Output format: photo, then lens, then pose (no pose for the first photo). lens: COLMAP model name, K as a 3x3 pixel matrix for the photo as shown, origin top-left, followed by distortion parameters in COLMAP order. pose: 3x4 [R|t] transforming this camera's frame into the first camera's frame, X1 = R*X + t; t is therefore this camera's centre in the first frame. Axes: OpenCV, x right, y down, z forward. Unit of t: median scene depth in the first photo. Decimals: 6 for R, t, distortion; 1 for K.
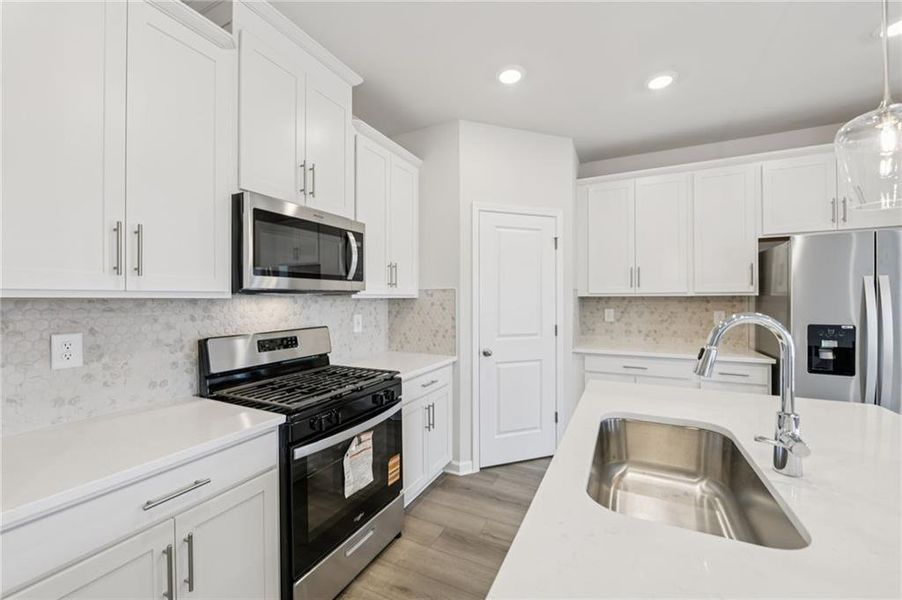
lens RADIAL K [[360.8, 0, 449.4], [0, 360.8, 298.3], [0, 0, 1]] dist [-0.005490, -0.001605]
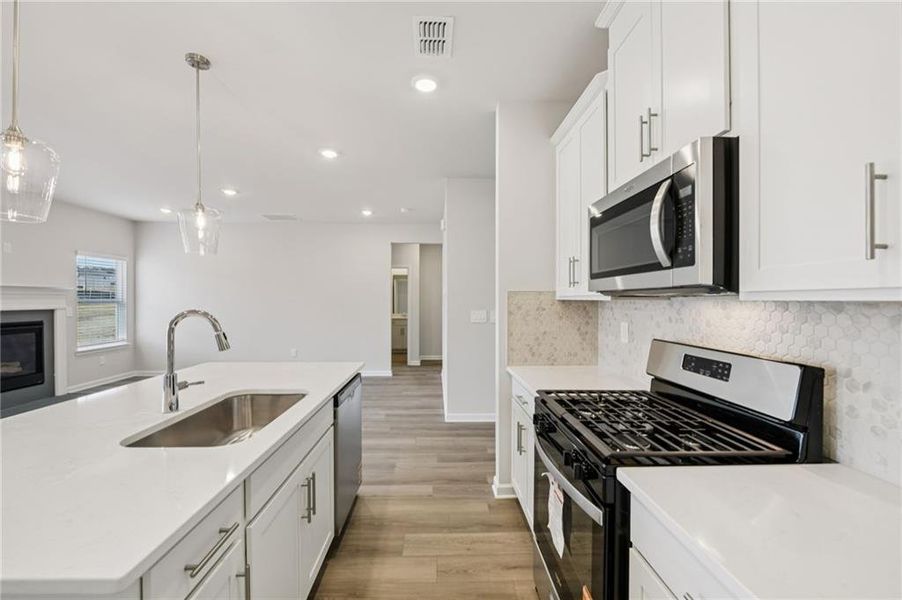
lens RADIAL K [[360.8, 0, 451.5], [0, 360.8, 302.0], [0, 0, 1]] dist [-0.005490, -0.001605]
pose [[-0.874343, 0.001766, -0.485305, 0.209353], [-0.001214, 0.999982, 0.005827, -0.000381], [0.485307, 0.005685, -0.874326, 1.004699]]
